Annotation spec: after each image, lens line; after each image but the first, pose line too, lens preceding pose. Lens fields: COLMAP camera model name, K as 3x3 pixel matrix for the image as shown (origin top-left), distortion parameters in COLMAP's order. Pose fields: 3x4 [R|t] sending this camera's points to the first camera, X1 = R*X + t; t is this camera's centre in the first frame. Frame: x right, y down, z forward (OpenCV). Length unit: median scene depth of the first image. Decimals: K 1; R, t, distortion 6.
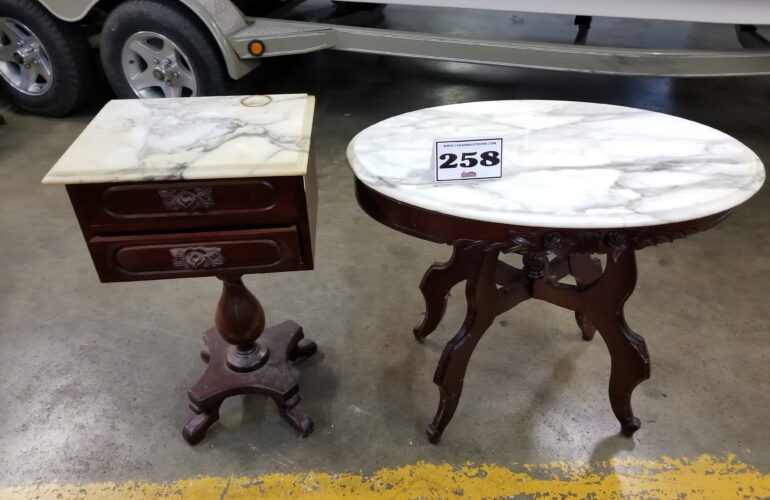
lens RADIAL K [[583.0, 0, 384.8], [0, 583.0, 244.3], [0, 0, 1]] dist [0.045225, -0.079486]
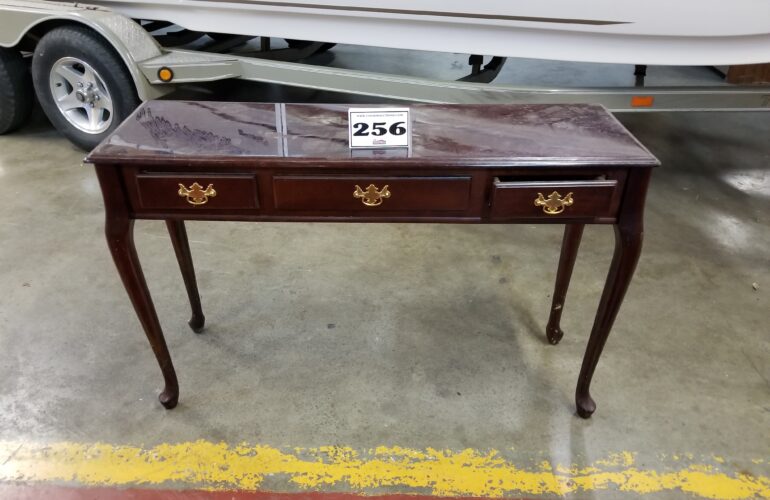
lens RADIAL K [[583.0, 0, 369.0], [0, 583.0, 241.9], [0, 0, 1]] dist [0.045225, -0.079486]
pose [[0.998225, 0.041989, -0.042246, 0.319549], [-0.045144, 0.996031, -0.076715, 0.062002], [0.038857, 0.078486, 0.996158, -0.071138]]
